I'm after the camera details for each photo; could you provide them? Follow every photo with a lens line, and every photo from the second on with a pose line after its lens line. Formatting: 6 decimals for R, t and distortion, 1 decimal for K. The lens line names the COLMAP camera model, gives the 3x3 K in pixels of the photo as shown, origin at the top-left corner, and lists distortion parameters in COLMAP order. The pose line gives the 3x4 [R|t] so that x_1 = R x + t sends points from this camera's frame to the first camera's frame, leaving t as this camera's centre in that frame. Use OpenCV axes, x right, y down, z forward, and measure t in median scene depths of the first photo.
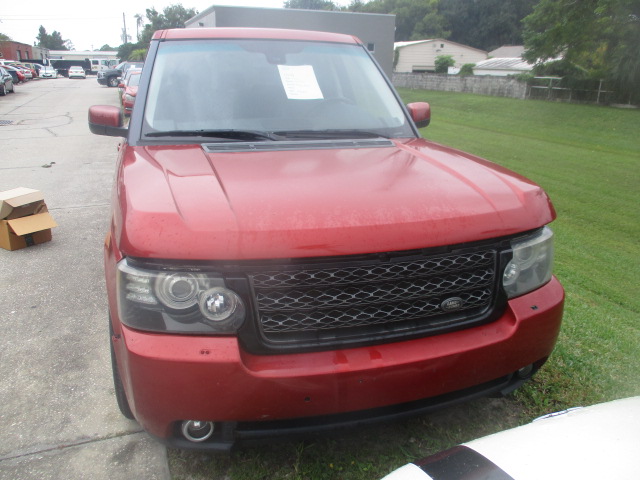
lens RADIAL K [[543.2, 0, 325.4], [0, 543.2, 240.8], [0, 0, 1]] dist [-0.036283, 0.011096]
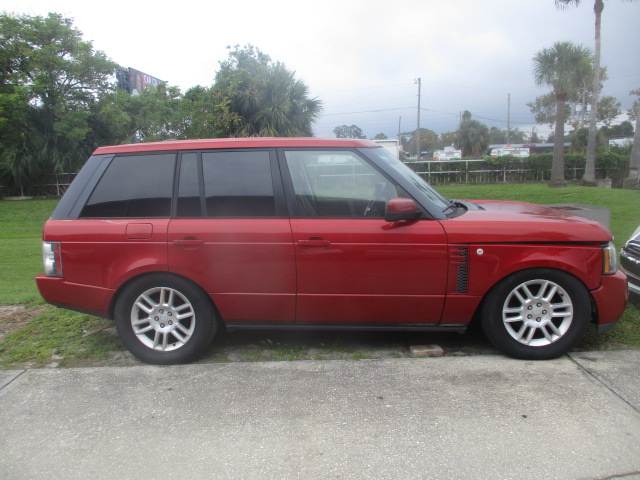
lens RADIAL K [[543.2, 0, 318.6], [0, 543.2, 241.3], [0, 0, 1]] dist [-0.036283, 0.011096]
pose [[0.344454, -0.173792, 0.922577, -0.251588], [0.323106, 0.944626, 0.057311, -0.043556], [-0.881450, 0.278349, 0.381534, 0.106405]]
